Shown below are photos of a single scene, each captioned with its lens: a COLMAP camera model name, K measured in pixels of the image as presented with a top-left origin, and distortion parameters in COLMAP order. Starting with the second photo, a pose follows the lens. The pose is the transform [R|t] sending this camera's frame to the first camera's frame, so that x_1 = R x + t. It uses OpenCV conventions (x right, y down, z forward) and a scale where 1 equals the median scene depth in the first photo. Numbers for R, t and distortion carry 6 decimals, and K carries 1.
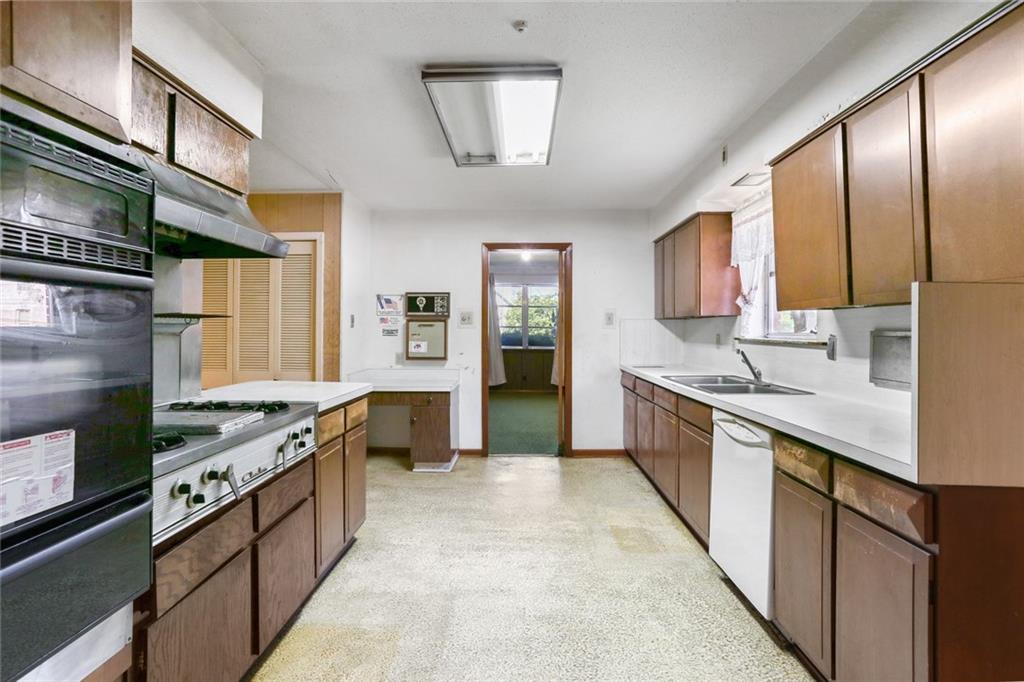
lens RADIAL K [[506.7, 0, 511.5], [0, 506.7, 333.5], [0, 0, 1]] dist [-0.007804, -0.000292]
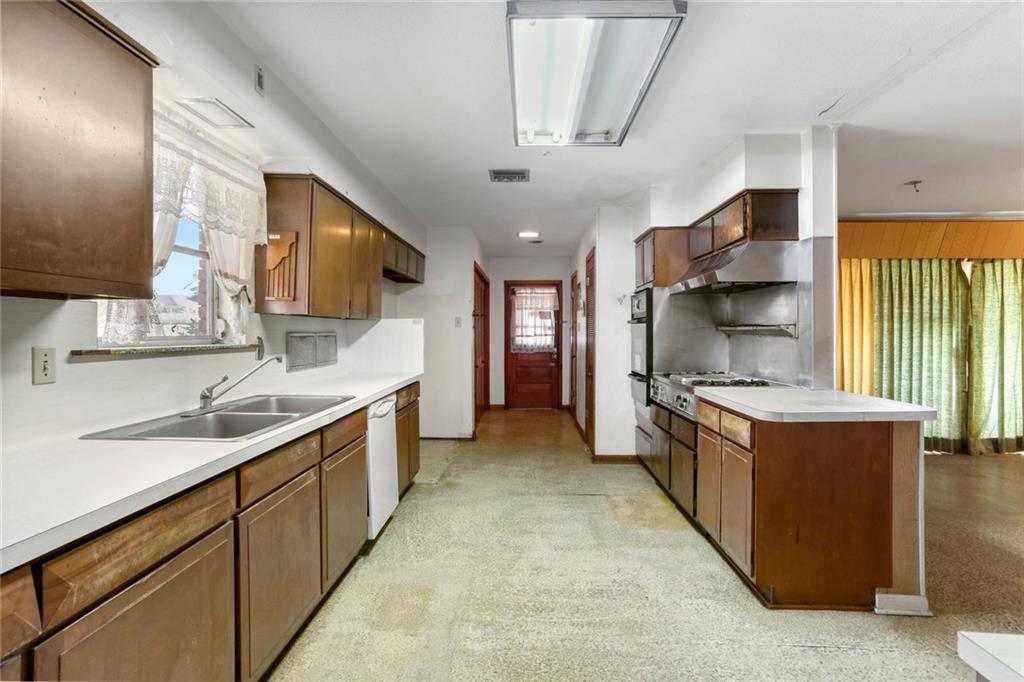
lens RADIAL K [[506.7, 0, 511.5], [0, 506.7, 335.5], [0, 0, 1]] dist [-0.007804, -0.000292]
pose [[-0.999951, -0.003801, 0.009157, 0.085056], [-0.003674, 0.999898, 0.013838, -0.016991], [-0.009209, 0.013804, -0.999862, 2.036263]]
